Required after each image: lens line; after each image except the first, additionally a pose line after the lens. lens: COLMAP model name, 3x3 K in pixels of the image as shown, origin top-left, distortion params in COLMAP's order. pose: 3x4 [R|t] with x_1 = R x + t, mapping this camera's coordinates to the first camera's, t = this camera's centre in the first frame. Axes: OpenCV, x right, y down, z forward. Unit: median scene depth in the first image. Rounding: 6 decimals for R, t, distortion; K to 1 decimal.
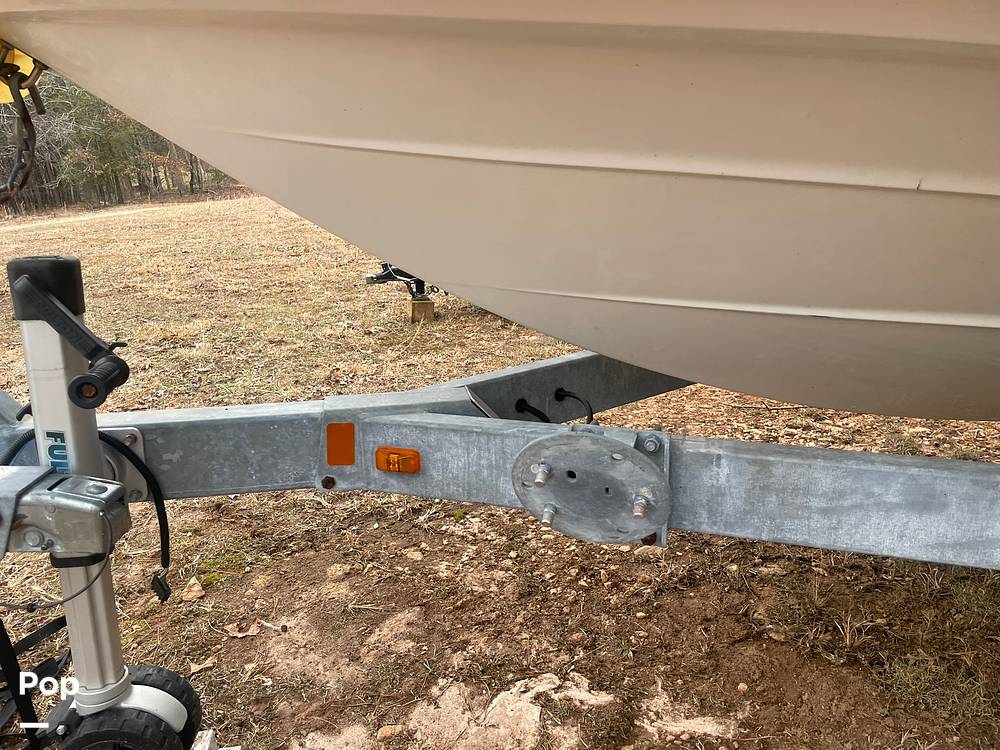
lens RADIAL K [[761.2, 0, 490.0], [0, 761.2, 366.6], [0, 0, 1]] dist [0.092760, -0.128461]
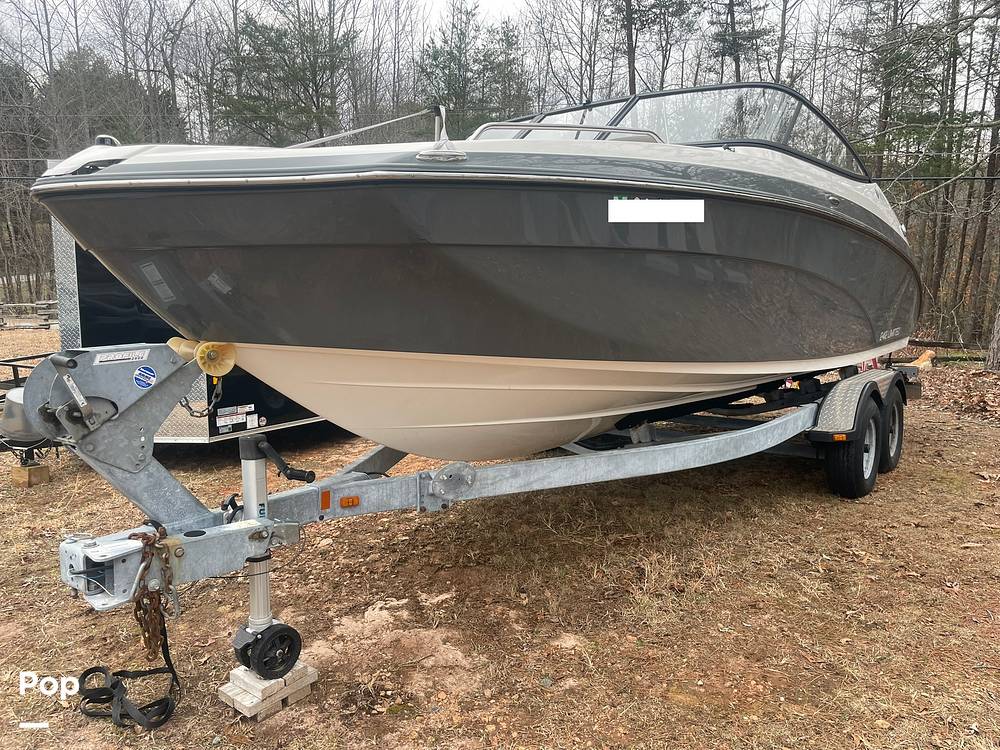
lens RADIAL K [[760.9, 0, 506.6], [0, 760.9, 373.4], [0, 0, 1]] dist [0.082504, -0.109792]
pose [[0.721847, -0.060296, 0.689421, -1.176083], [0.174674, 0.979817, -0.097195, 0.036318], [-0.669646, 0.190584, 0.717811, -0.988228]]
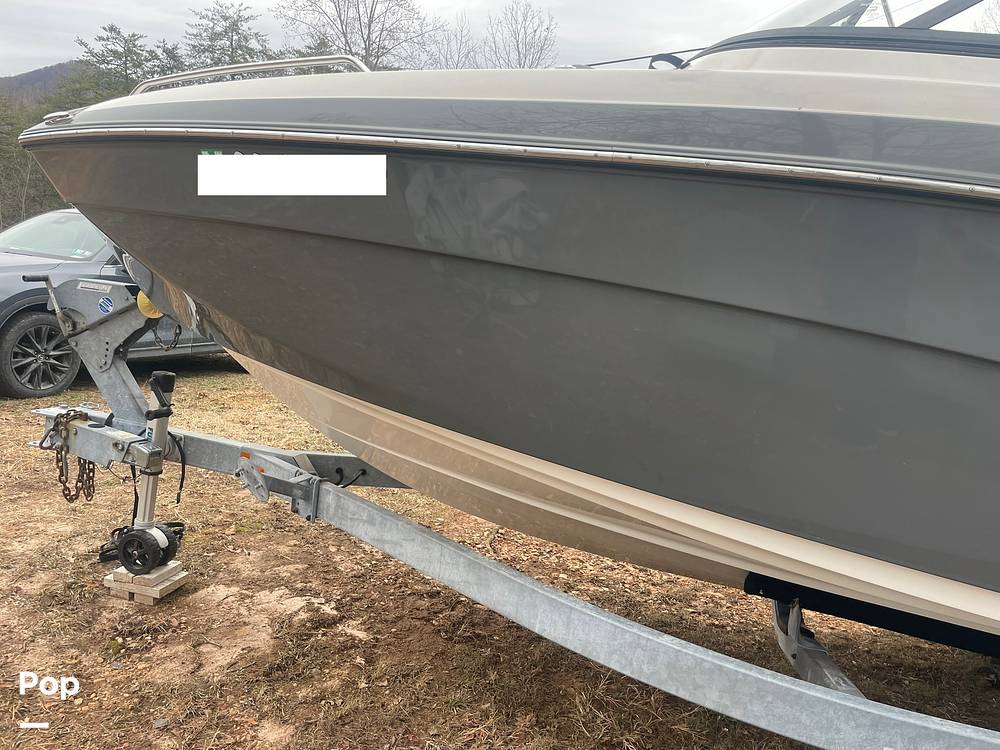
lens RADIAL K [[760.9, 0, 506.6], [0, 760.9, 373.4], [0, 0, 1]] dist [0.082504, -0.109792]
pose [[0.905073, 0.197998, -0.376350, 1.261568], [-0.256136, 0.960273, -0.110774, -0.100563], [0.339465, 0.196655, 0.919832, -0.949738]]
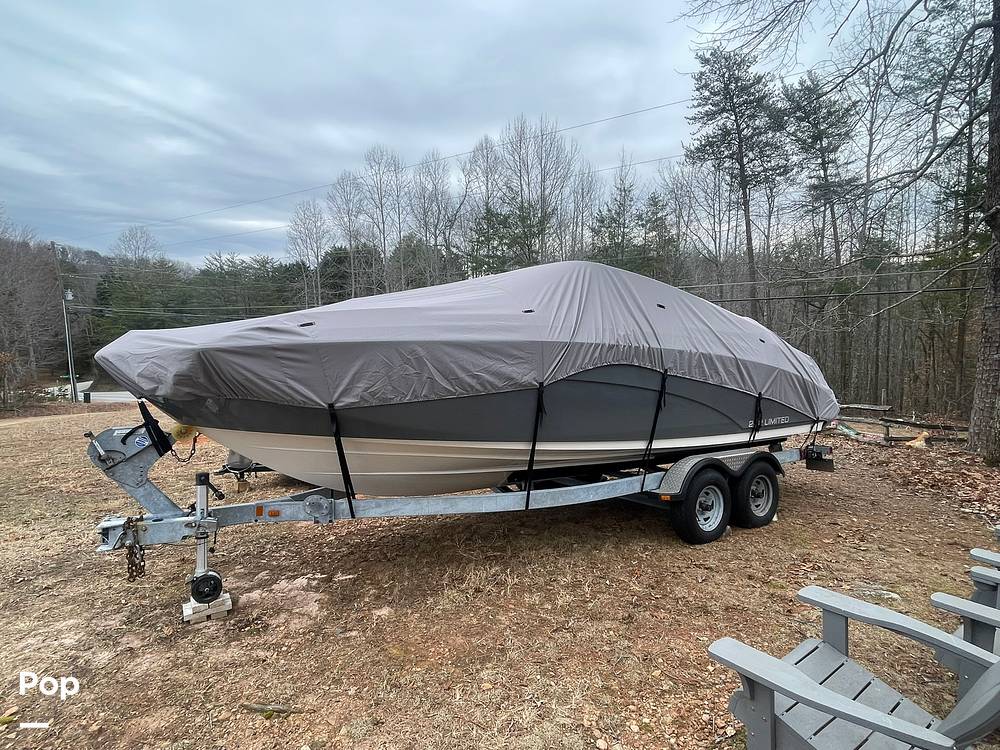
lens RADIAL K [[536.7, 0, 503.1], [0, 536.7, 370.6], [0, 0, 1]] dist [-0.007472, -0.001376]
pose [[0.910419, 0.014159, 0.413445, -0.169502], [0.100797, 0.961701, -0.254894, 0.208707], [-0.401220, 0.273735, 0.874124, -2.059385]]
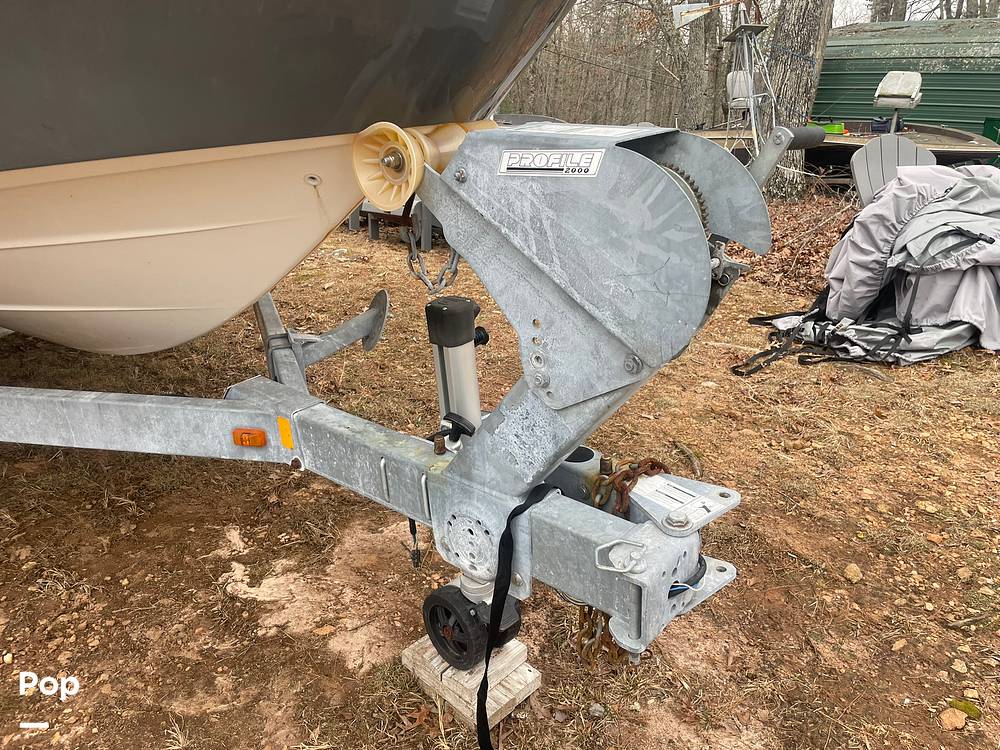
lens RADIAL K [[760.9, 0, 506.6], [0, 760.9, 373.4], [0, 0, 1]] dist [0.082504, -0.109792]
pose [[-0.637135, -0.251899, 0.728427, -1.158636], [0.248997, 0.827139, 0.503827, -0.485735], [-0.729424, 0.502382, -0.464277, 1.115990]]
